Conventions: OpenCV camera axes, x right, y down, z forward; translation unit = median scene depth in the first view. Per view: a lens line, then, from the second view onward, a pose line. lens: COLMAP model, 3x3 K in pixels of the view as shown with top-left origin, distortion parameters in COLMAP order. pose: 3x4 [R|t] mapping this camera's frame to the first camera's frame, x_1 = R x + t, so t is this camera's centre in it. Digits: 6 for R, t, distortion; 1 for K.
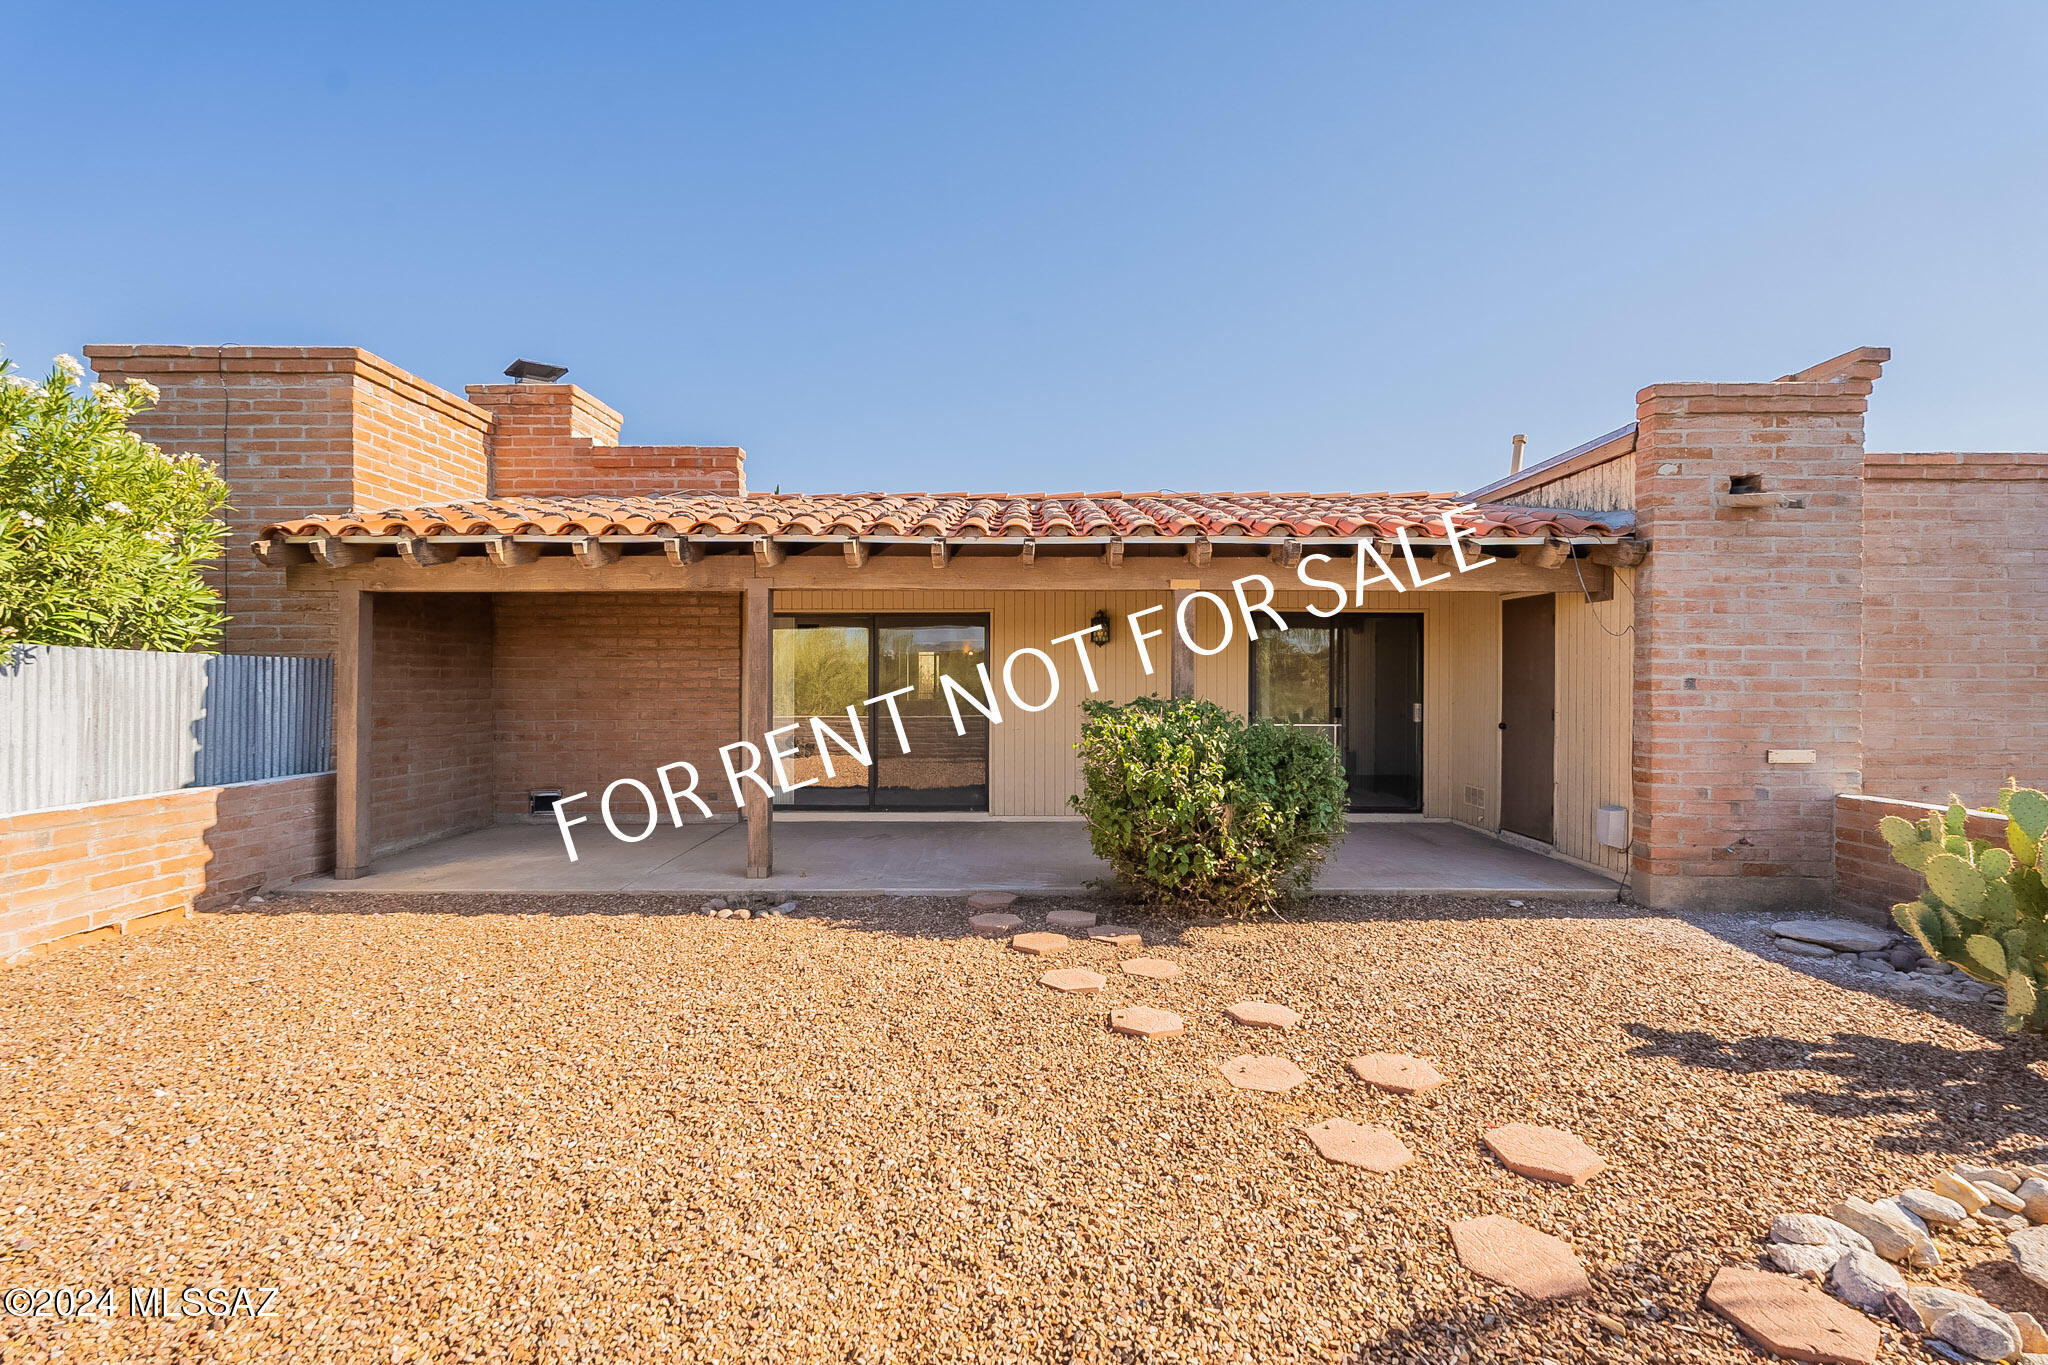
lens RADIAL K [[899.9, 0, 1022.3], [0, 899.9, 681.9], [0, 0, 1]] dist [-0.010649, -0.000803]
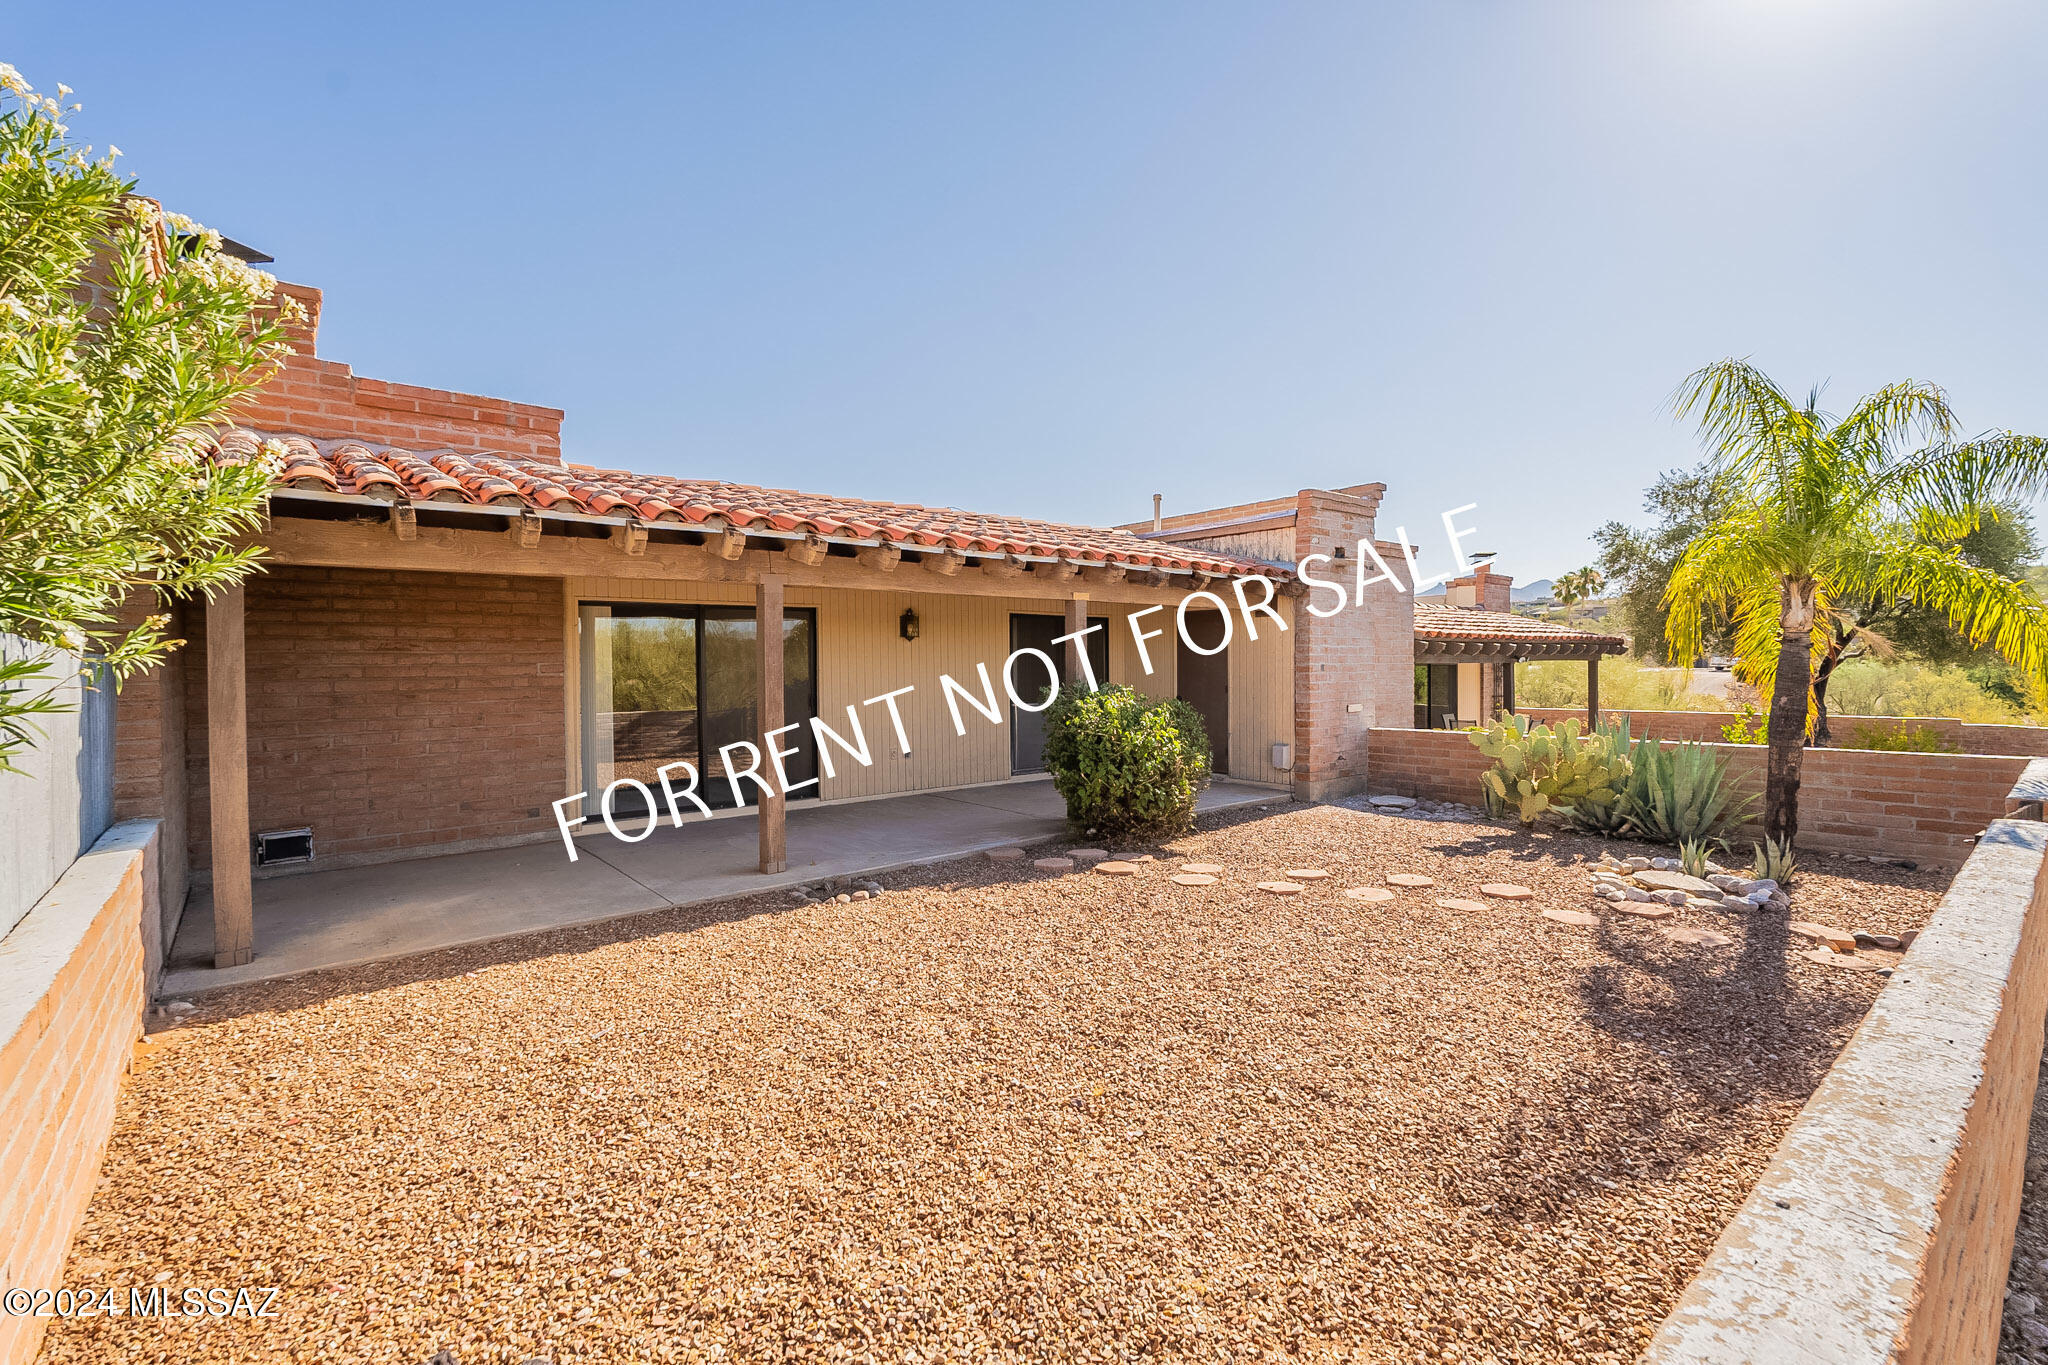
lens RADIAL K [[899.9, 0, 1026.4], [0, 899.9, 678.7], [0, 0, 1]] dist [-0.010649, -0.000803]
pose [[0.762334, -0.020358, 0.646863, -0.716251], [0.013677, 0.999789, 0.015346, -0.009858], [-0.647039, -0.002852, 0.762451, 0.055722]]
